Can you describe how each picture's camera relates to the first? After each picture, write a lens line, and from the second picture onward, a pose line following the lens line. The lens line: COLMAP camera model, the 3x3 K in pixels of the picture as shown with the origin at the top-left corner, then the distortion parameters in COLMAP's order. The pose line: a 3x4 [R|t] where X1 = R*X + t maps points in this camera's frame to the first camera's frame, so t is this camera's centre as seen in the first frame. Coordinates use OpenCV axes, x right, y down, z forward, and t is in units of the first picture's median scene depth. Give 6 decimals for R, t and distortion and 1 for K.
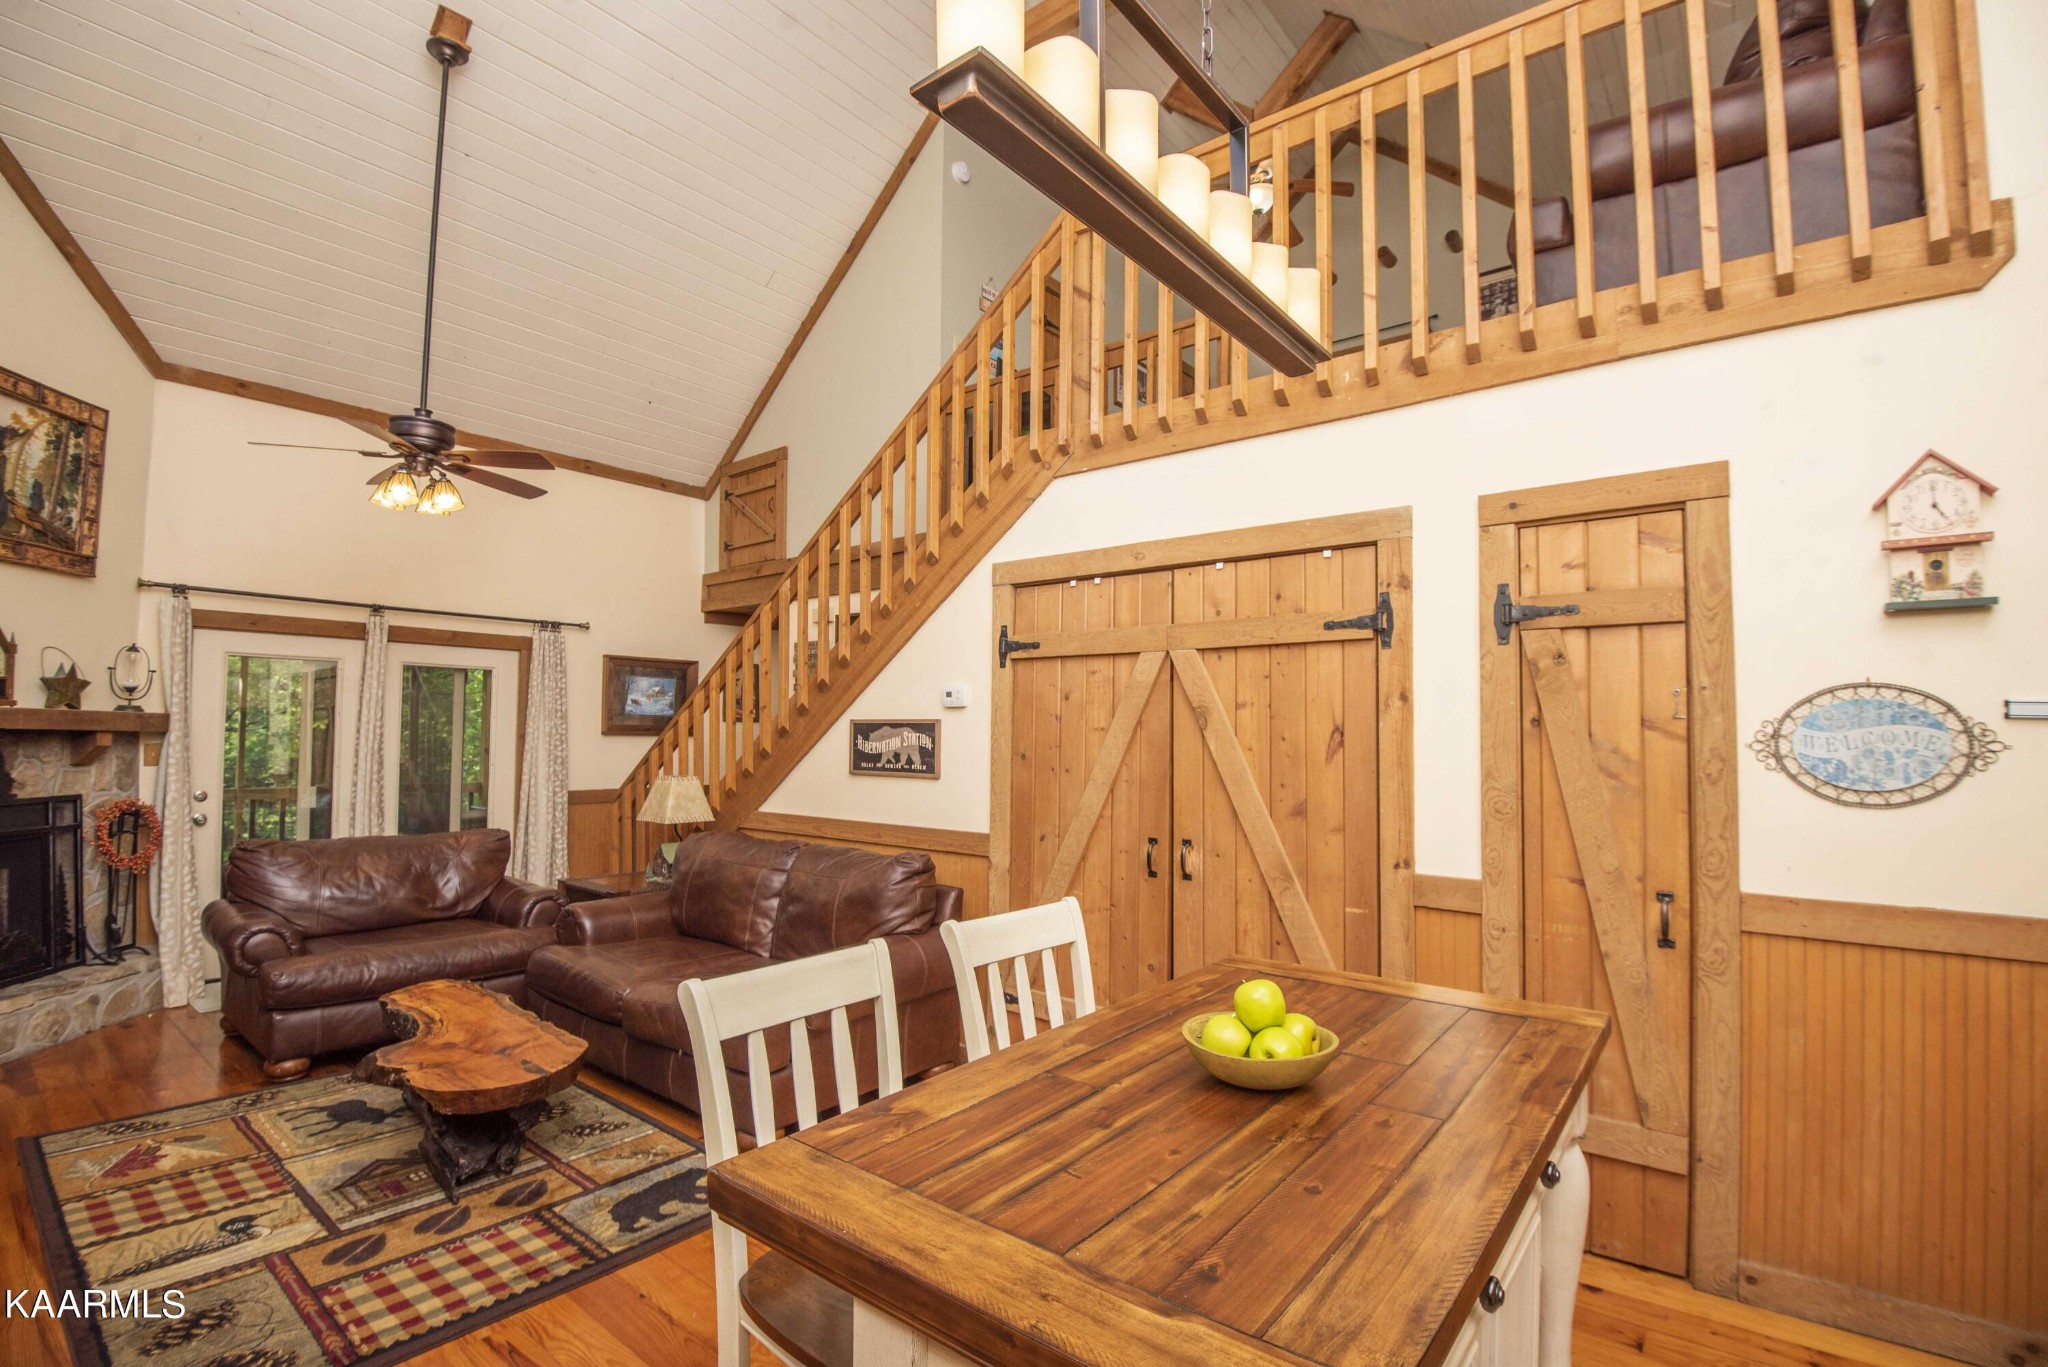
lens RADIAL K [[927.2, 0, 1035.6], [0, 927.2, 693.1], [0, 0, 1]] dist [-0.028508, -0.006168]
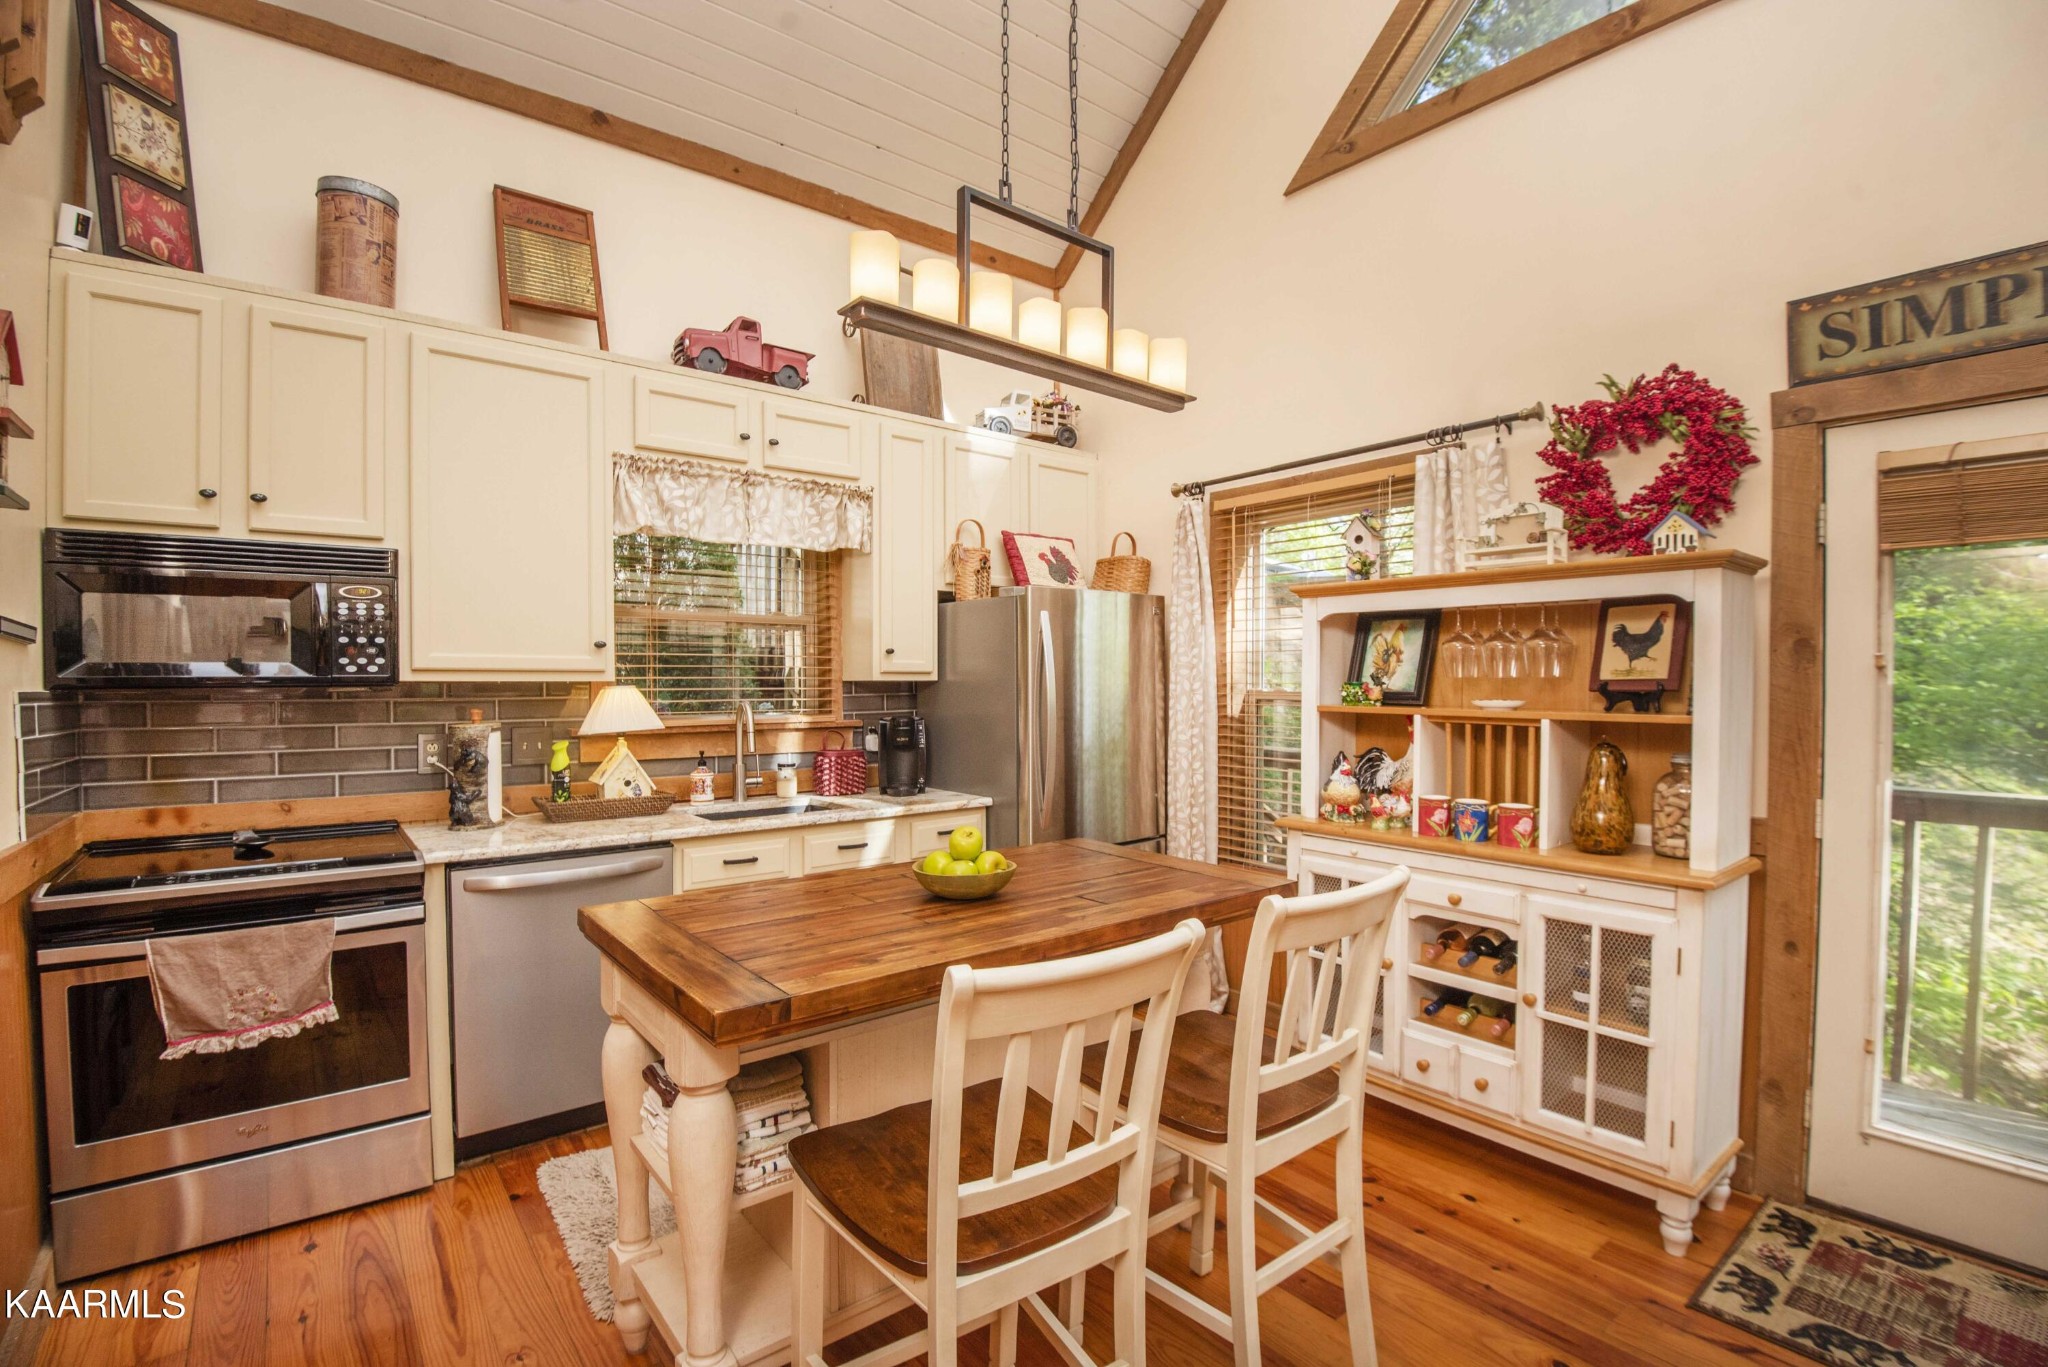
lens RADIAL K [[927.2, 0, 1033.4], [0, 927.2, 690.0], [0, 0, 1]] dist [-0.028508, -0.006168]
pose [[-0.975848, -0.009585, 0.218242, -0.069853], [-0.017751, 0.999212, -0.035490, 0.055153], [-0.217730, -0.038507, -0.975249, 0.927530]]
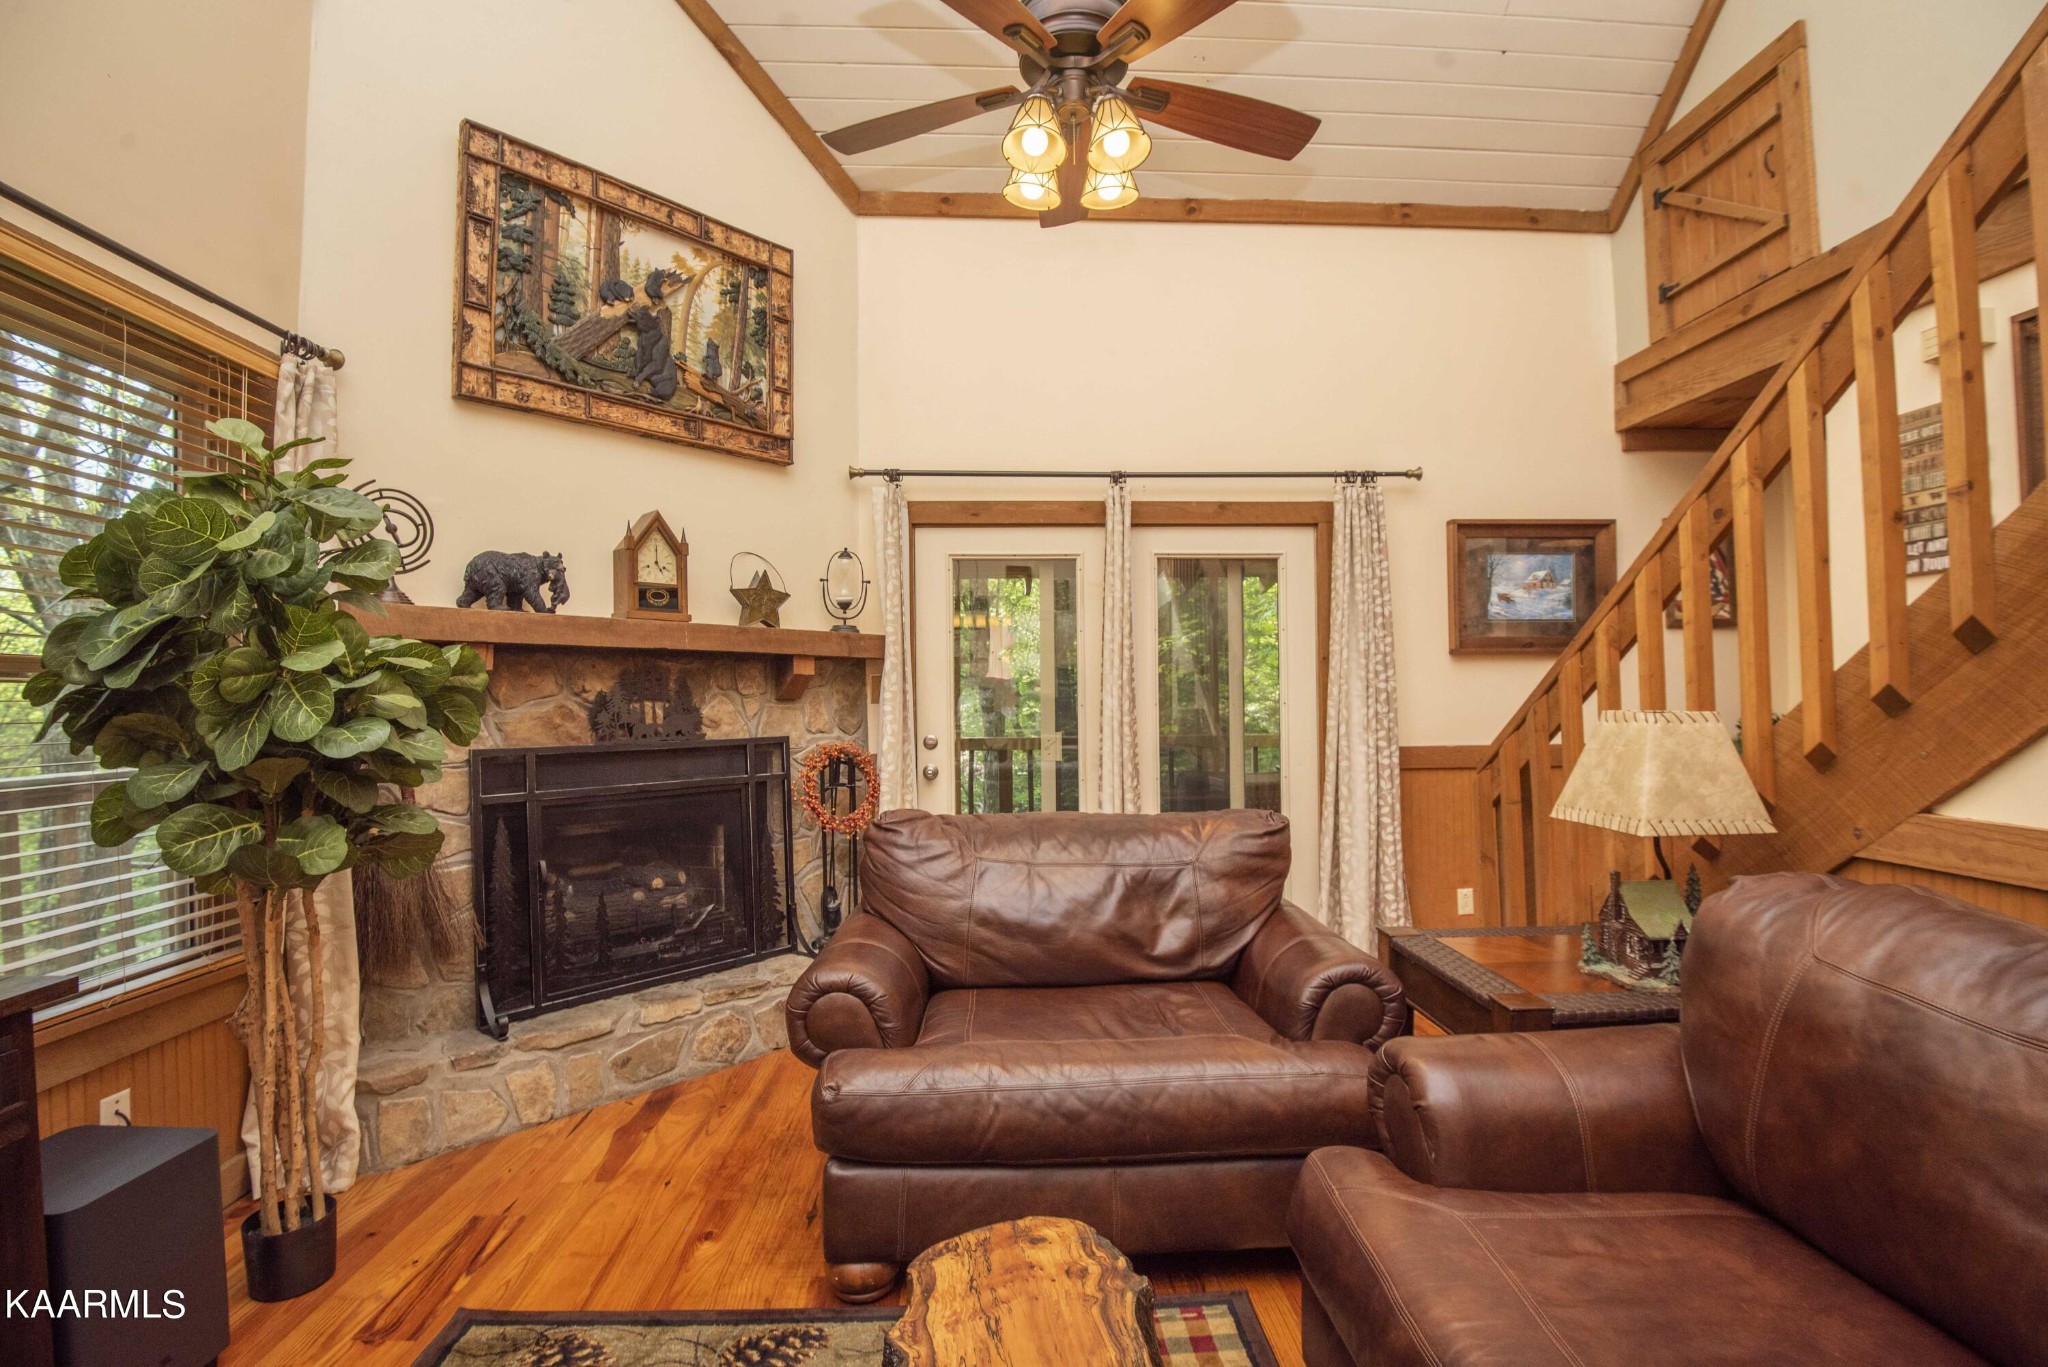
lens RADIAL K [[927.2, 0, 1034.4], [0, 927.2, 695.2], [0, 0, 1]] dist [-0.028508, -0.006168]
pose [[0.656780, -0.017604, -0.753877, -0.374185], [0.049862, 0.998553, 0.020123, 0.086816], [0.752432, -0.050806, 0.656708, 0.761085]]
